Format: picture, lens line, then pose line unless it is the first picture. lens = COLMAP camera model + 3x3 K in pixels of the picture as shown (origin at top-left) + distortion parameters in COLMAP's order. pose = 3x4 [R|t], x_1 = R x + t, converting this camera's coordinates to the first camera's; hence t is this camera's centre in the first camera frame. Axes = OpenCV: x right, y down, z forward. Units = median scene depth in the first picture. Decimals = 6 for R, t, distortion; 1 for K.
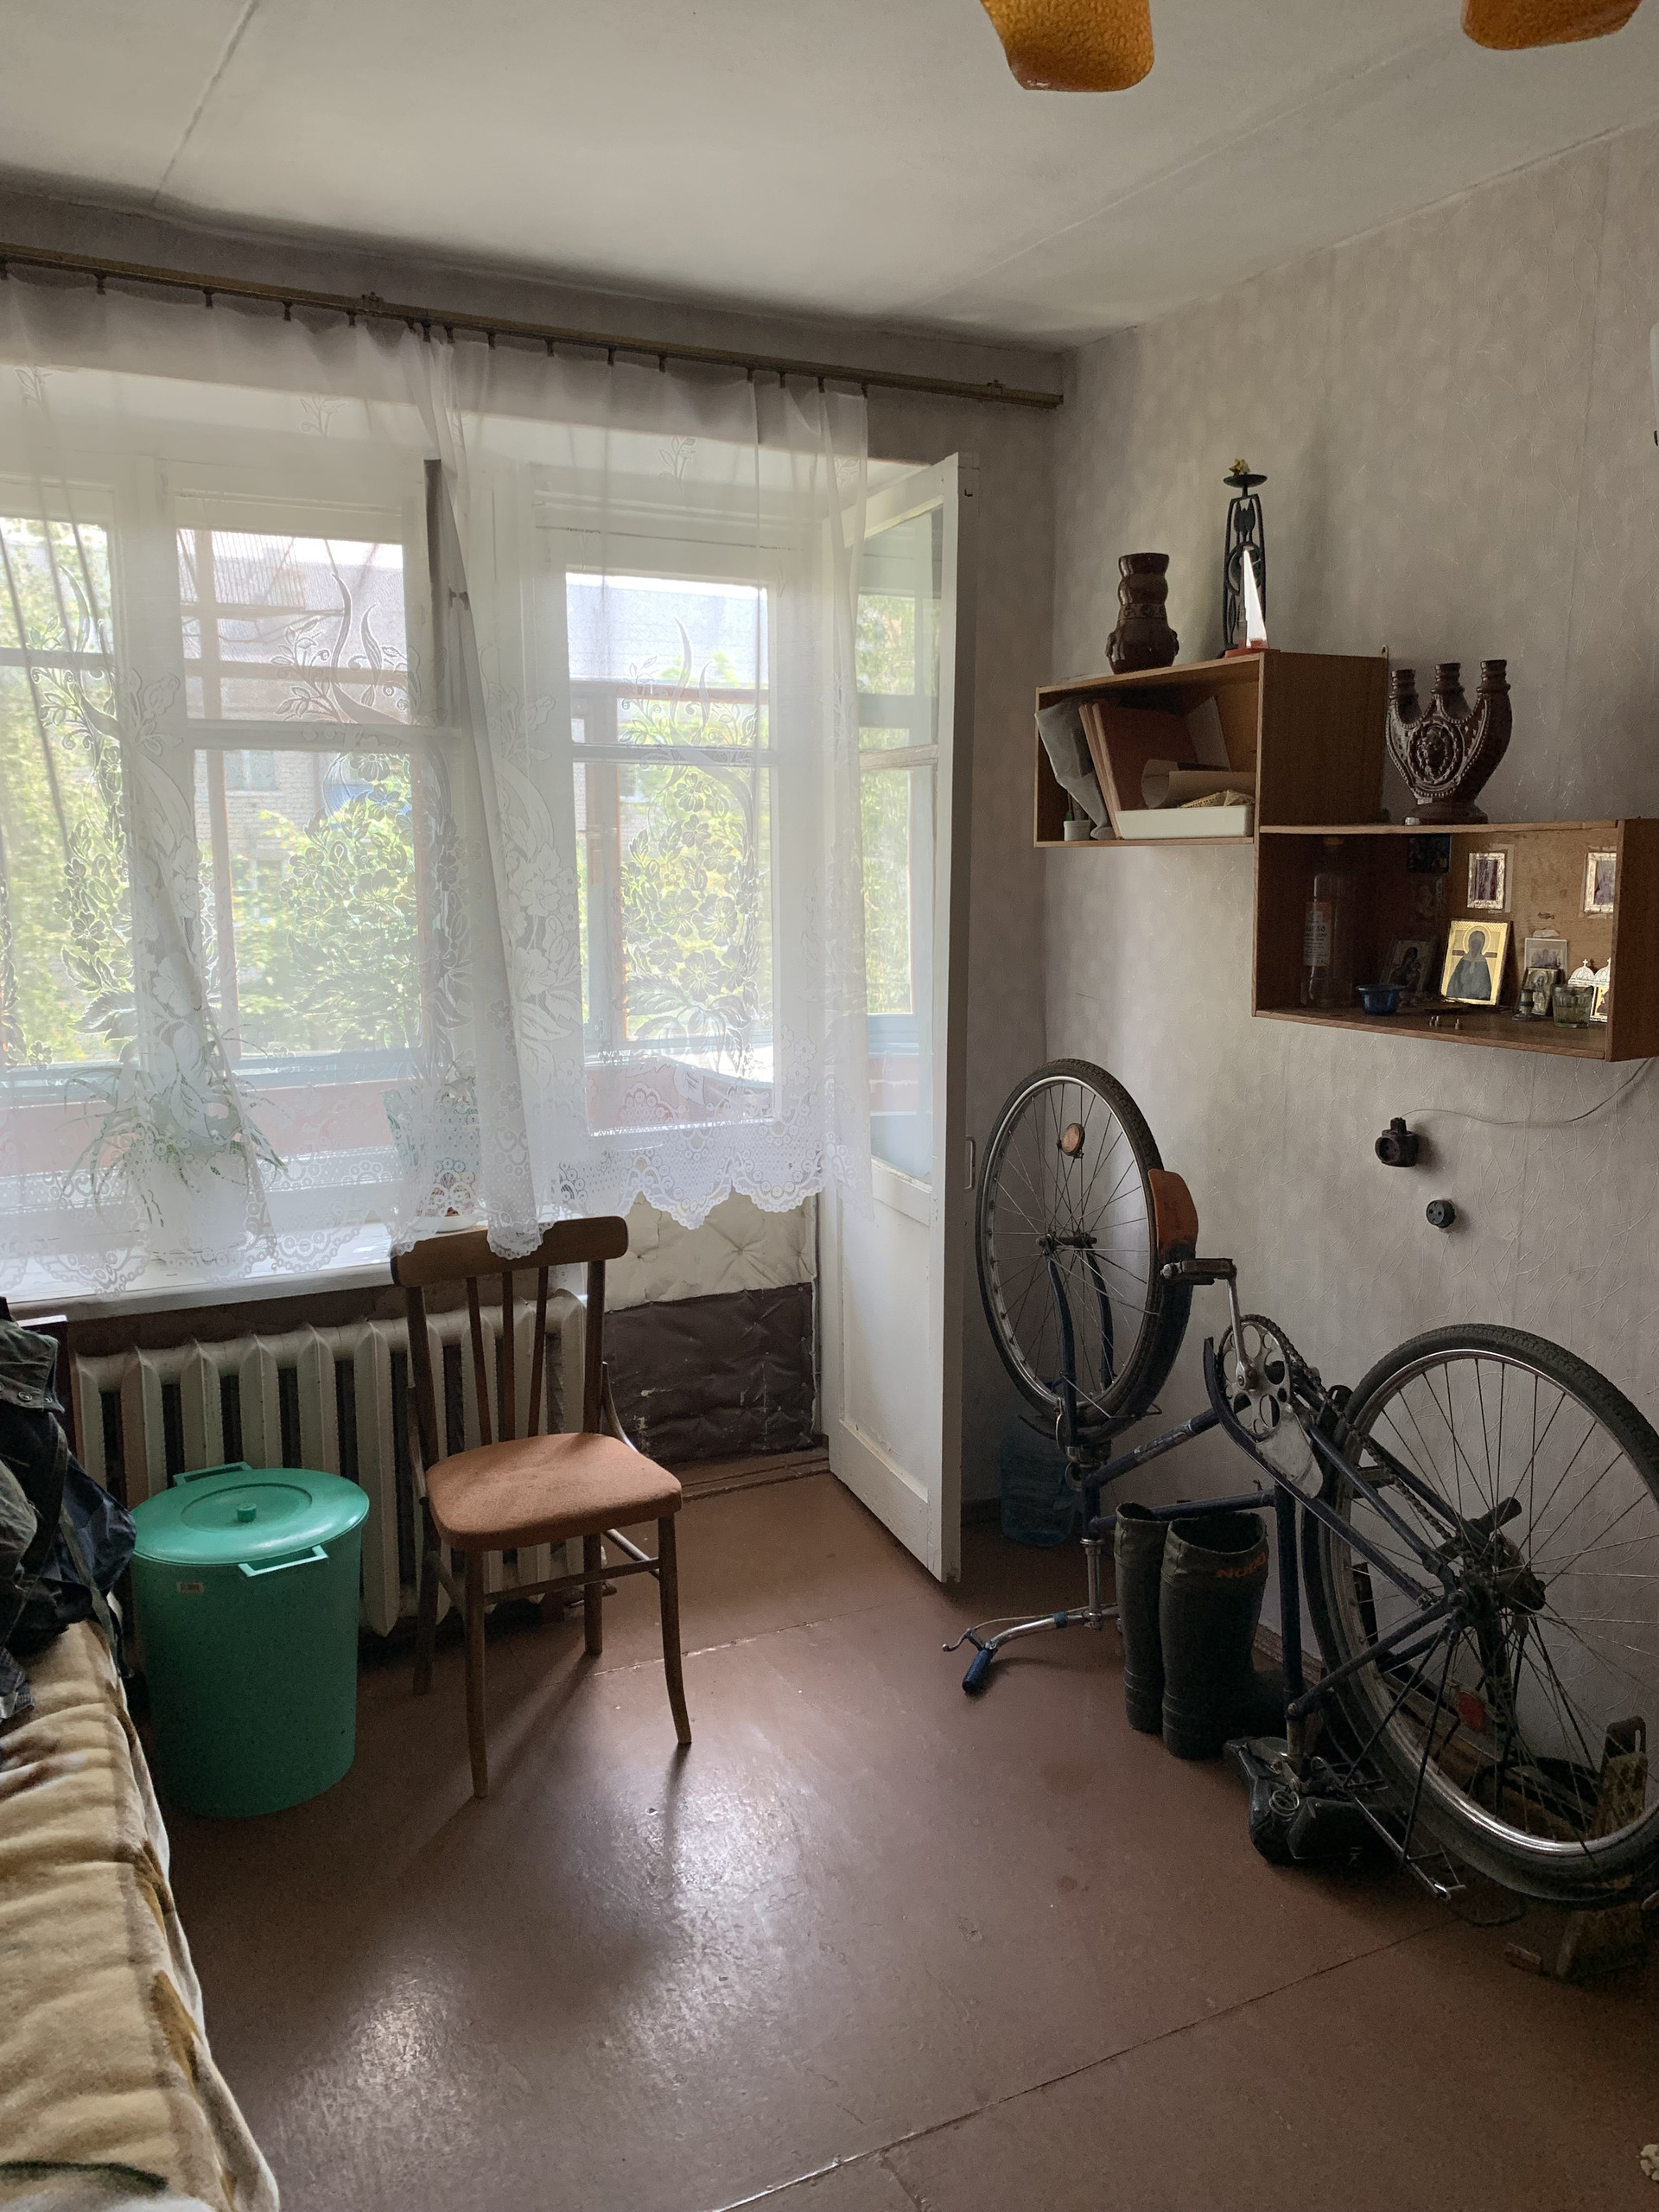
lens RADIAL K [[1695.9, 0, 831.0], [0, 1695.9, 1088.6], [0, 0, 1]] dist [0.088384, -0.155047]
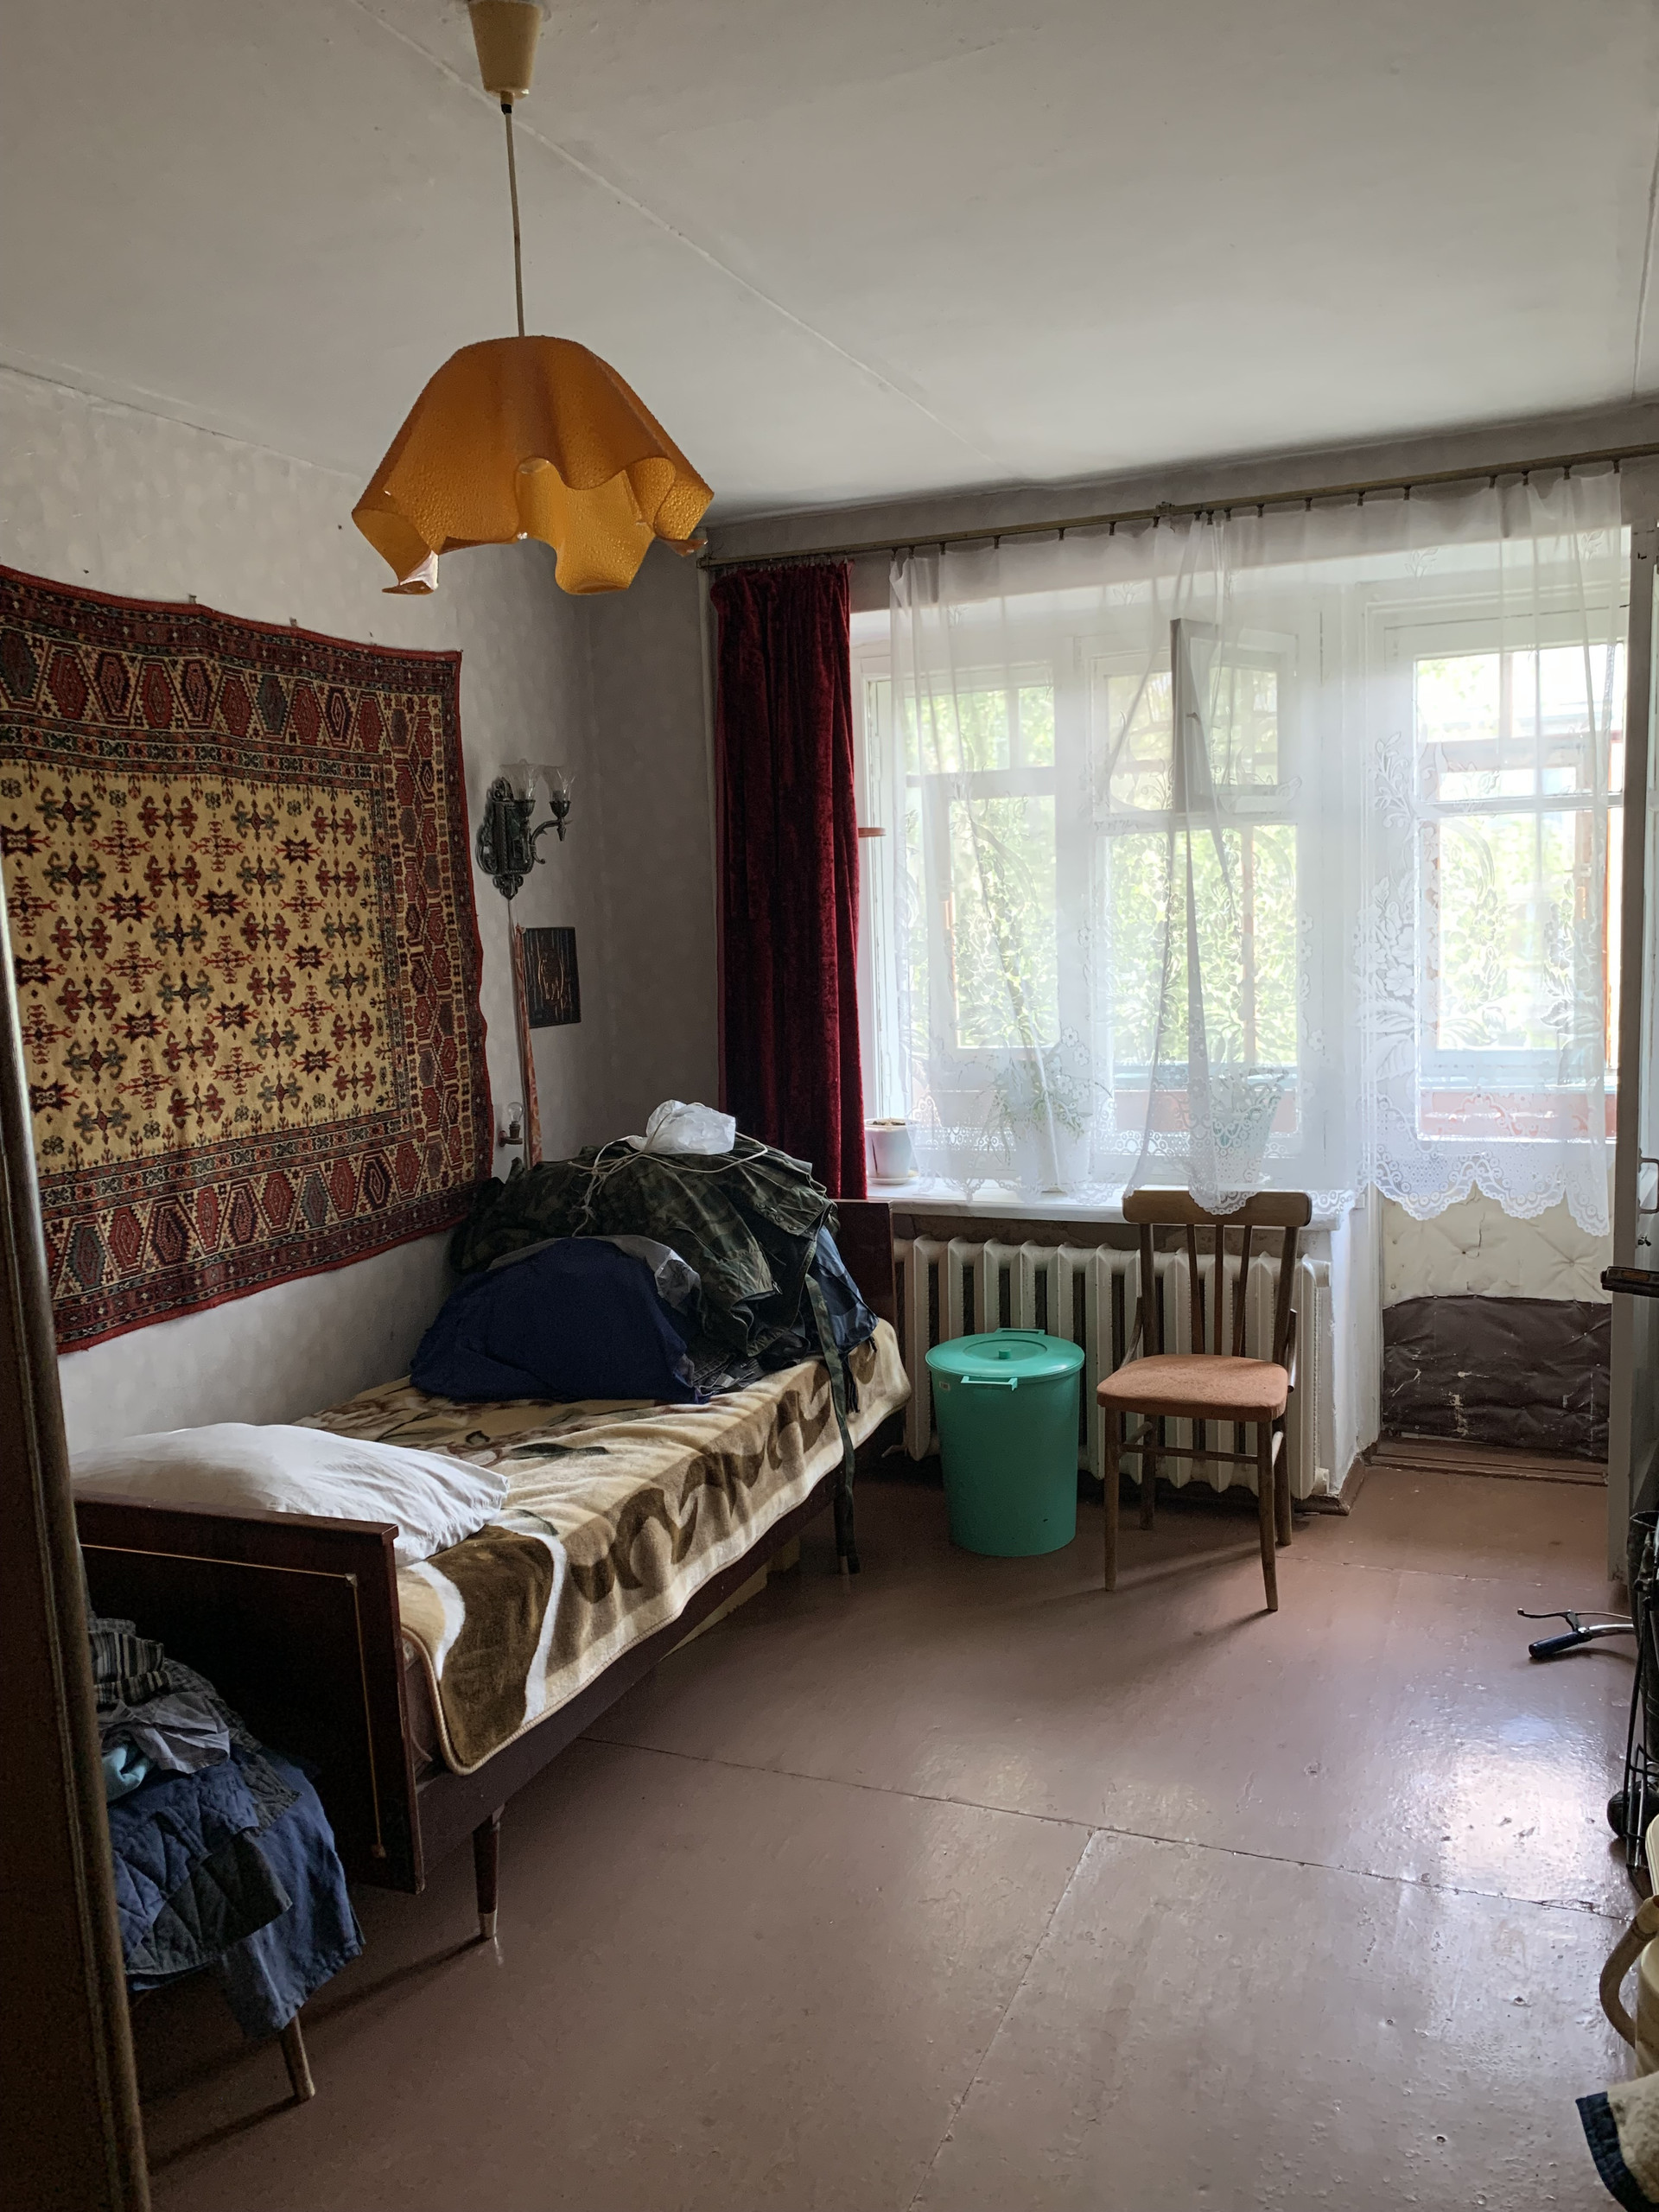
lens RADIAL K [[1713.9, 0, 829.5], [0, 1713.9, 1106.0], [0, 0, 1]] dist [-0.039421, 0.061997]
pose [[0.636994, 0.064524, -0.768164, 0.590829], [-0.074766, 0.996964, 0.021744, 0.011244], [0.767235, 0.043582, 0.639884, -0.059539]]
